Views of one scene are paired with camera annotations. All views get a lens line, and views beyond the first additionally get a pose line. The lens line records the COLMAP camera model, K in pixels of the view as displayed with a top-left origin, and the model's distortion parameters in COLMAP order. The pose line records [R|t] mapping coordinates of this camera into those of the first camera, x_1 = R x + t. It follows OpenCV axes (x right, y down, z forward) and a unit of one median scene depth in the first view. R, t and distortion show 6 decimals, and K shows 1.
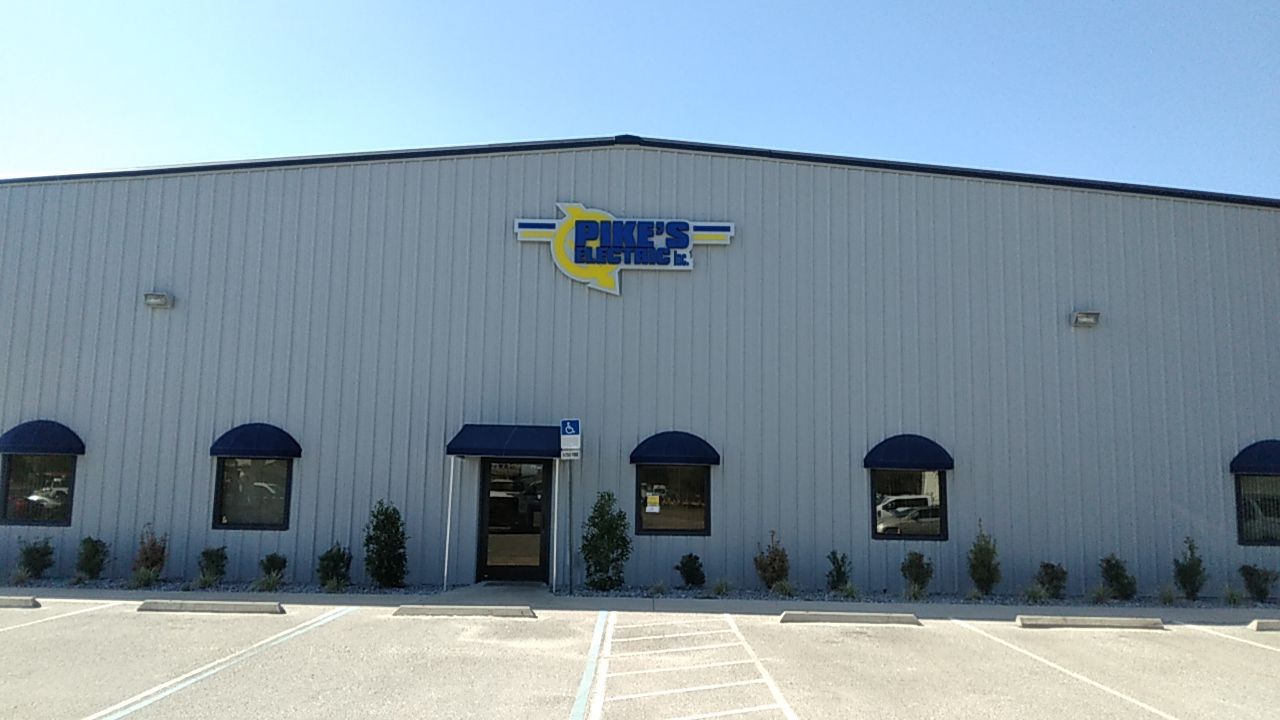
lens RADIAL K [[922.5, 0, 642.3], [0, 922.5, 356.5], [0, 0, 1]] dist [0.007392, 0.001273]
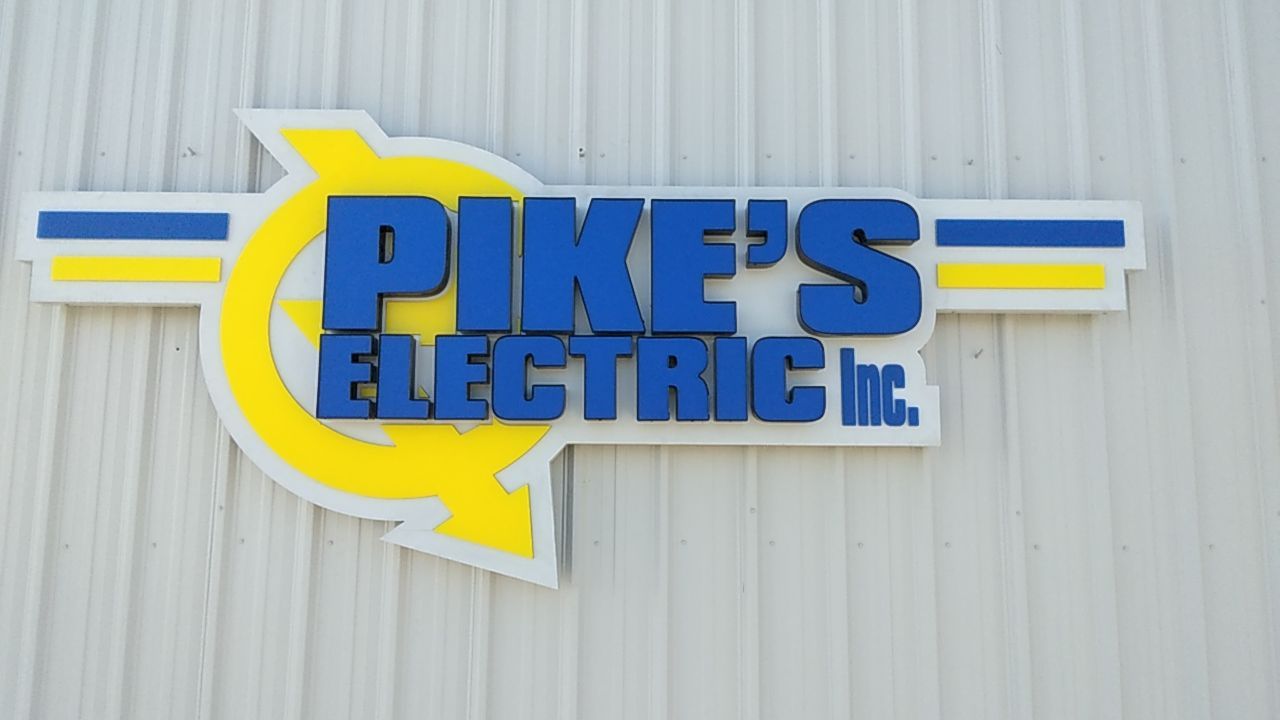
lens RADIAL K [[922.5, 0, 638.2], [0, 922.5, 363.5], [0, 0, 1]] dist [0.007392, 0.001273]
pose [[0.999938, -0.007927, -0.007787, -0.006478], [0.007904, 0.999964, -0.003040, -0.111261], [0.007810, 0.002978, 0.999965, 0.806358]]
